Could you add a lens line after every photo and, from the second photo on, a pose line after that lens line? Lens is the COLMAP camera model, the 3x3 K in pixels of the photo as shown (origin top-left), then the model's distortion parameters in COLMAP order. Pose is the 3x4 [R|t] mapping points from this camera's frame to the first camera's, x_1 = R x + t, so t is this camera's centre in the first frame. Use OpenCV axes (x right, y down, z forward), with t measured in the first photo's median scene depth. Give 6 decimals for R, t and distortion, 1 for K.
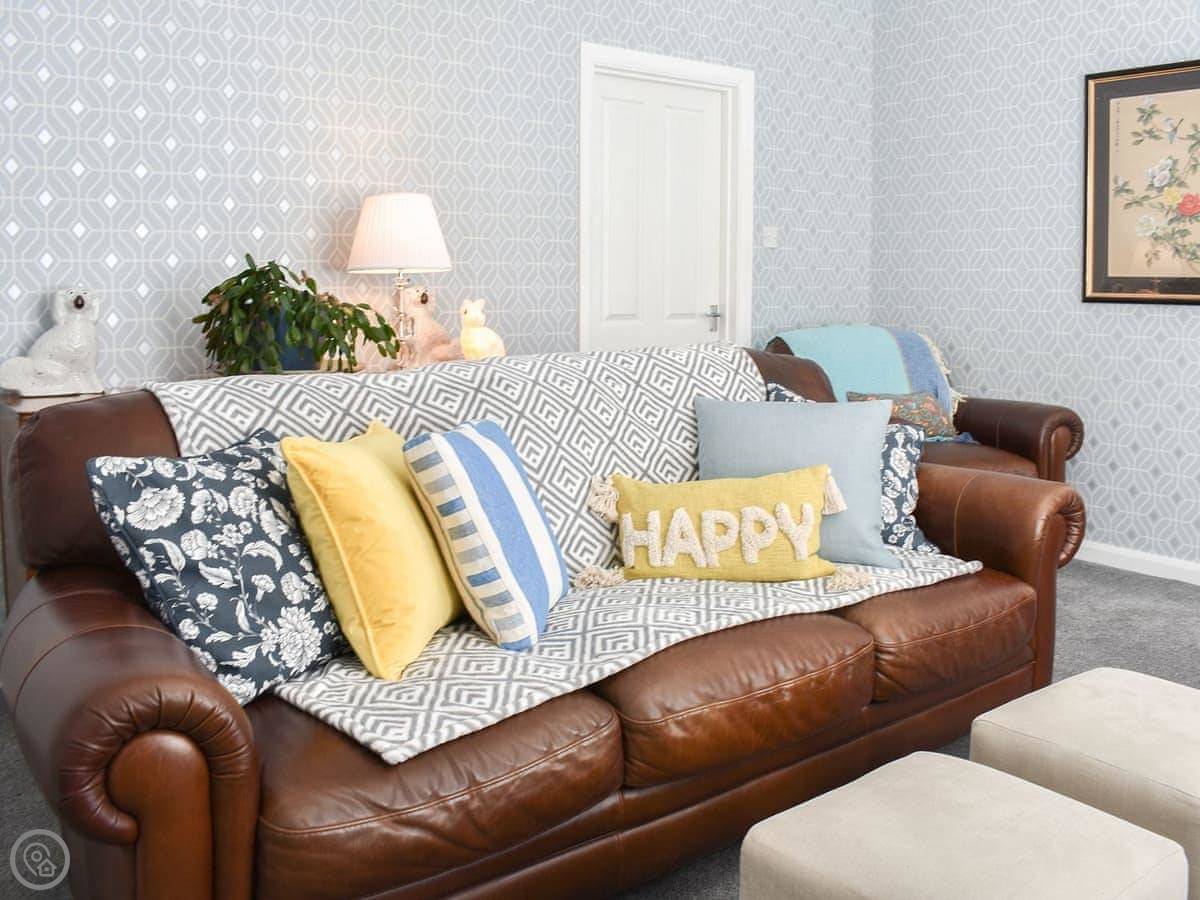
lens RADIAL K [[1077.2, 0, 614.3], [0, 1077.2, 345.3], [0, 0, 1]] dist [-0.091160, 0.007113]
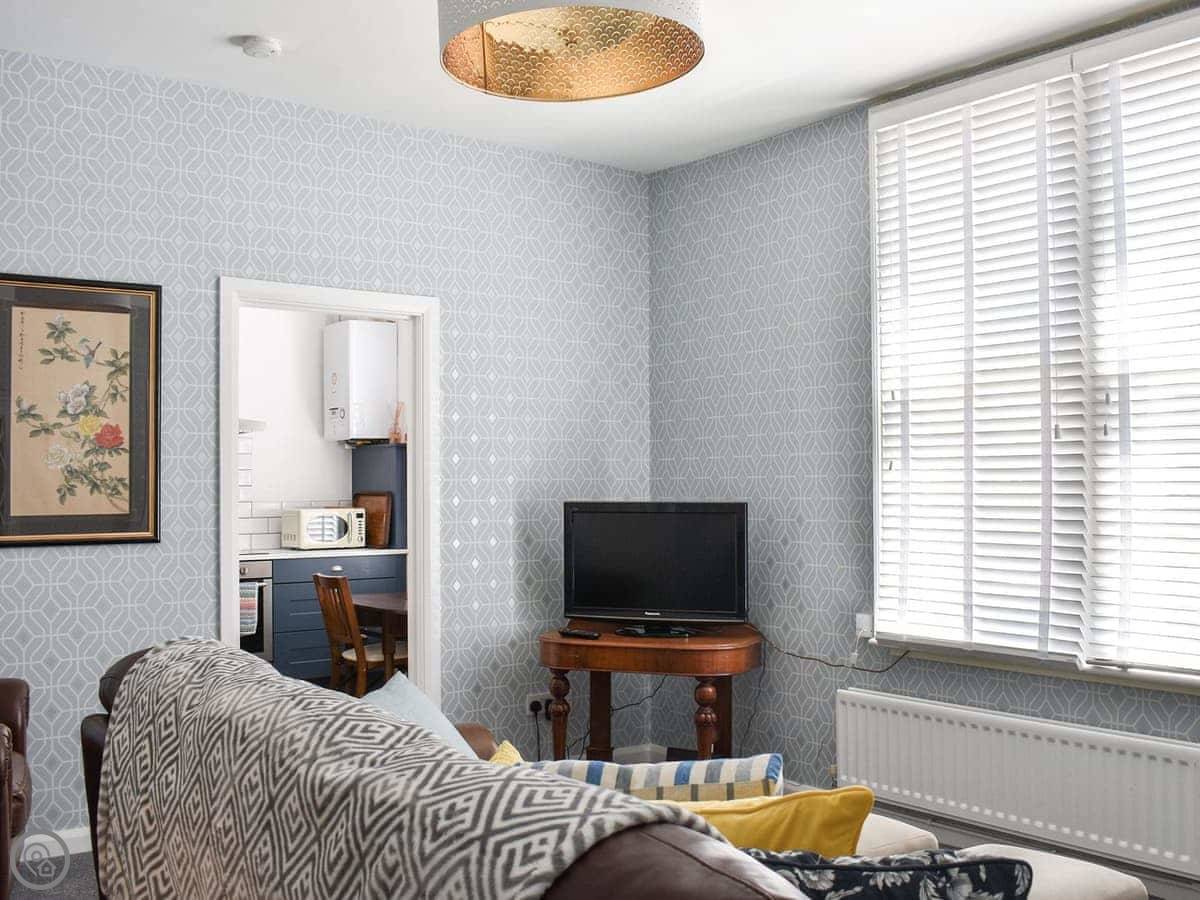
lens RADIAL K [[1272.9, 0, 597.5], [0, 1272.9, 441.9], [0, 0, 1]] dist [-0.094546, 0.000000]
pose [[0.012081, 0.016261, 0.999795, -0.792953], [0.062585, 0.997895, -0.016986, -0.118404], [-0.997966, 0.062778, 0.011038, 0.791238]]
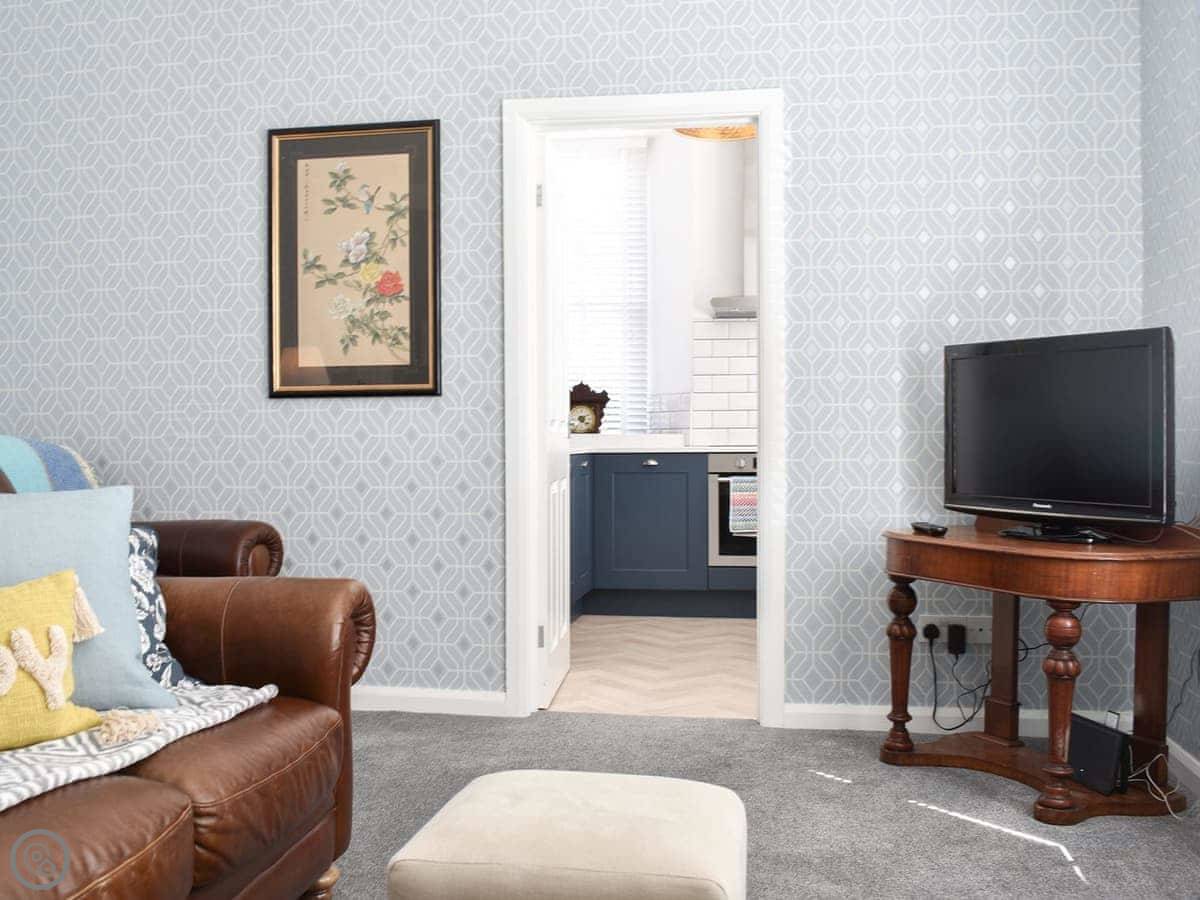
lens RADIAL K [[1272.9, 0, 572.3], [0, 1272.9, 444.5], [0, 0, 1]] dist [-0.094546, 0.000000]
pose [[0.741183, -0.017971, 0.671062, -0.085253], [0.050009, 0.998342, -0.028500, 0.057649], [-0.669438, 0.054683, 0.740853, 0.151097]]
